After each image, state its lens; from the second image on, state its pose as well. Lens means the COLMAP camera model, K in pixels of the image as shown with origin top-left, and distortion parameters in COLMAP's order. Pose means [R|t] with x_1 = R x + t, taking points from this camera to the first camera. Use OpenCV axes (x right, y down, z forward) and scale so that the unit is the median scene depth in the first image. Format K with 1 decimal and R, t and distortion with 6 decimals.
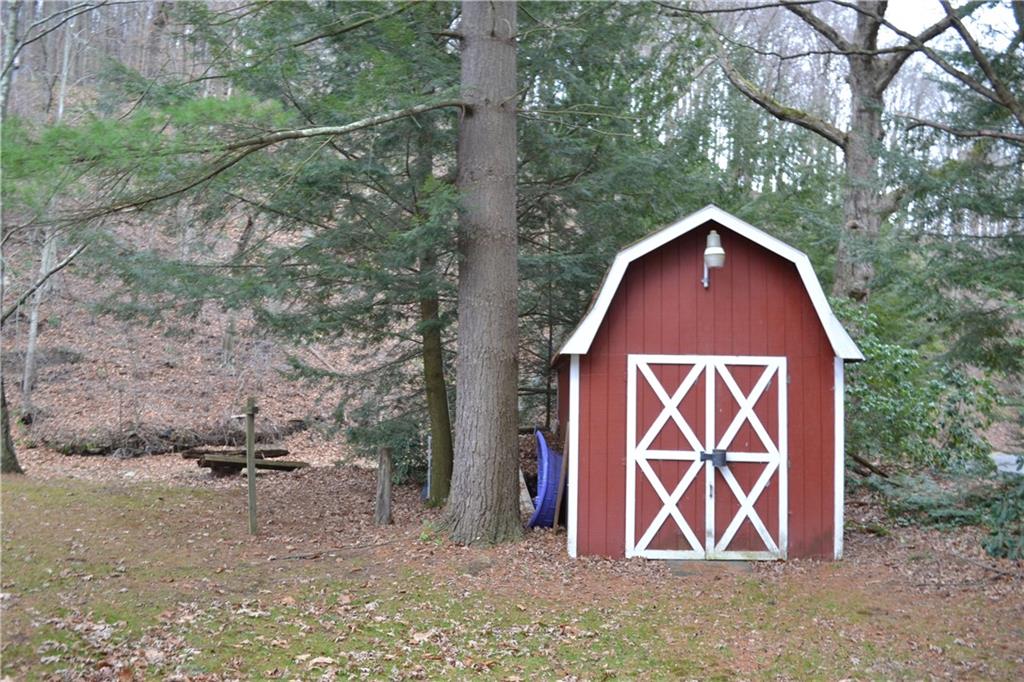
lens RADIAL K [[829.1, 0, 513.7], [0, 829.1, 342.2], [0, 0, 1]] dist [-0.089432, 0.012852]
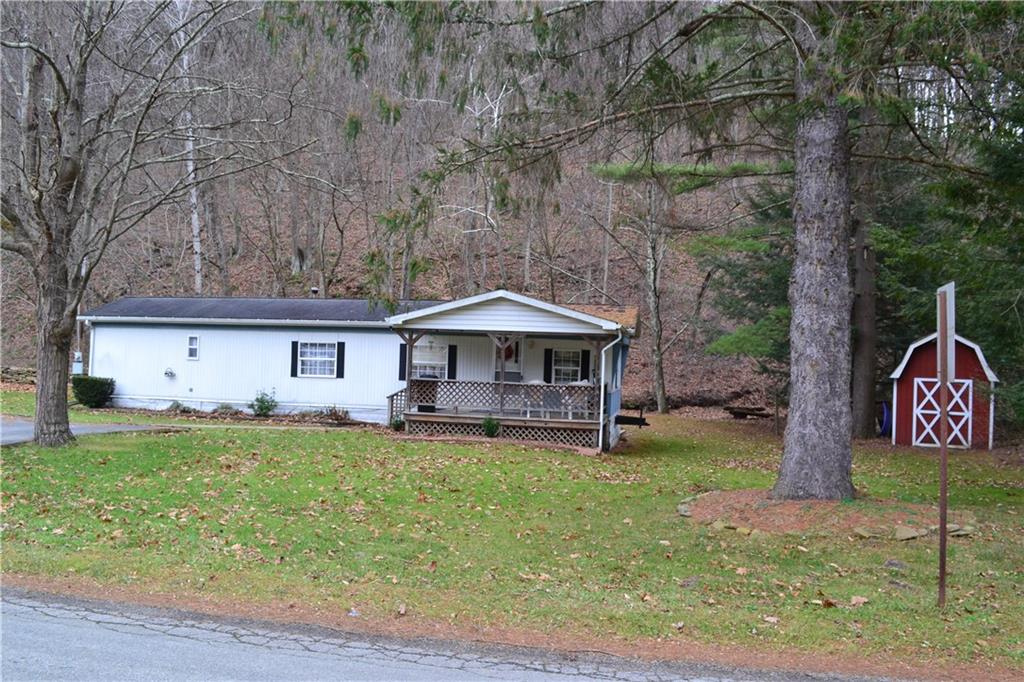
lens RADIAL K [[829.1, 0, 503.1], [0, 829.1, 362.0], [0, 0, 1]] dist [-0.089432, 0.012852]
pose [[0.910010, 0.010364, -0.414457, -0.000392], [0.017394, 0.997853, 0.063143, -0.255789], [0.414221, -0.064669, 0.907876, -2.287986]]
